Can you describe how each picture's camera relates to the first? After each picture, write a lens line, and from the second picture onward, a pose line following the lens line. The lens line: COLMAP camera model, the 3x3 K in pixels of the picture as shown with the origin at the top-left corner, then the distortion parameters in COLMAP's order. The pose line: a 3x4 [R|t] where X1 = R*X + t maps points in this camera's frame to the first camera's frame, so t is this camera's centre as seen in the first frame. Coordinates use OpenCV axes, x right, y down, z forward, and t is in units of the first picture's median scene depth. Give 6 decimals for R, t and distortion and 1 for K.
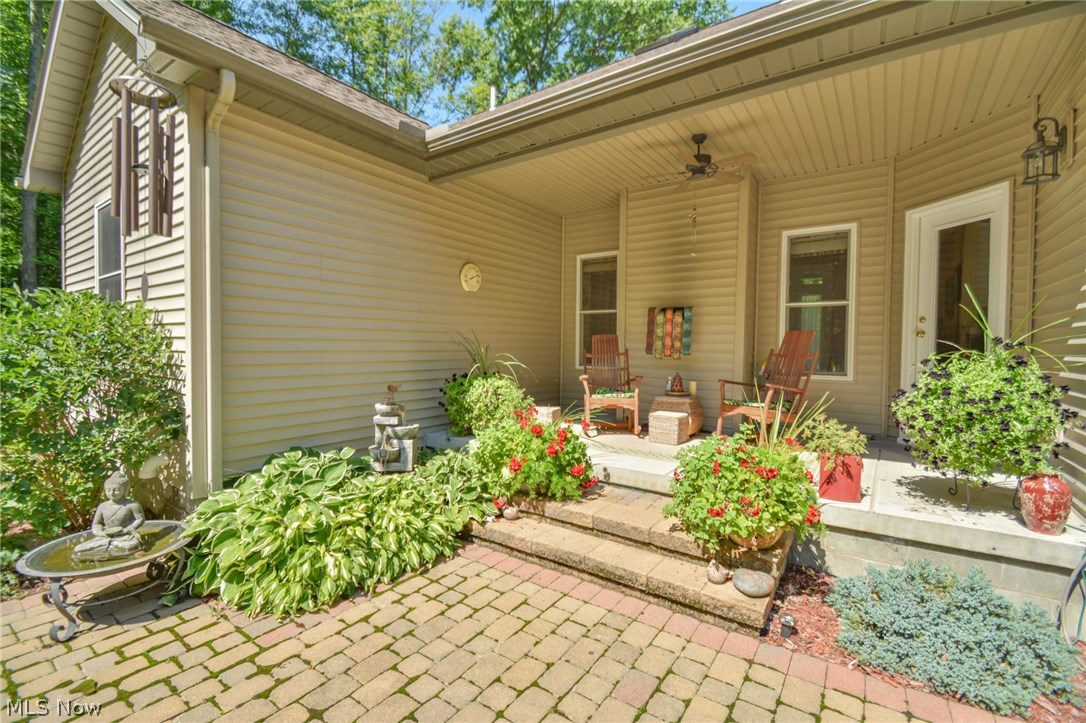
lens RADIAL K [[468.0, 0, 547.7], [0, 468.0, 358.0], [0, 0, 1]] dist [0.020605, -0.000472]
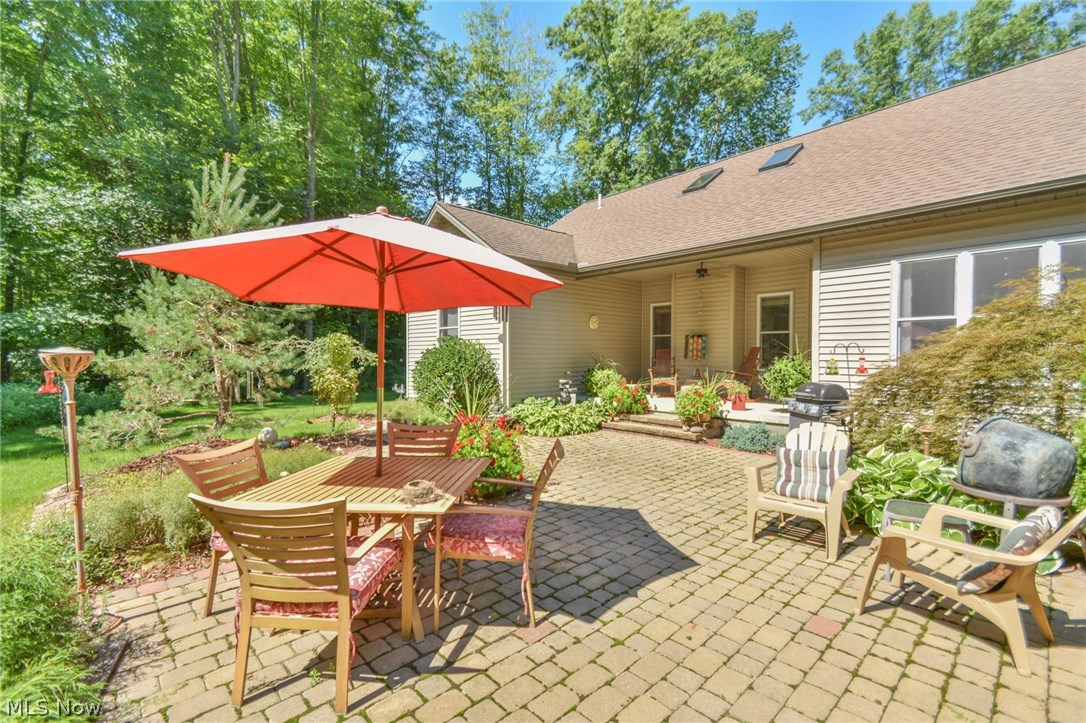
lens RADIAL K [[468.0, 0, 538.3], [0, 468.0, 365.9], [0, 0, 1]] dist [0.020605, -0.000472]
pose [[0.976155, -0.002483, -0.217062, 0.044695], [0.002542, 0.999997, -0.000008, 0.022185], [0.217062, -0.000543, 0.976158, -1.171197]]
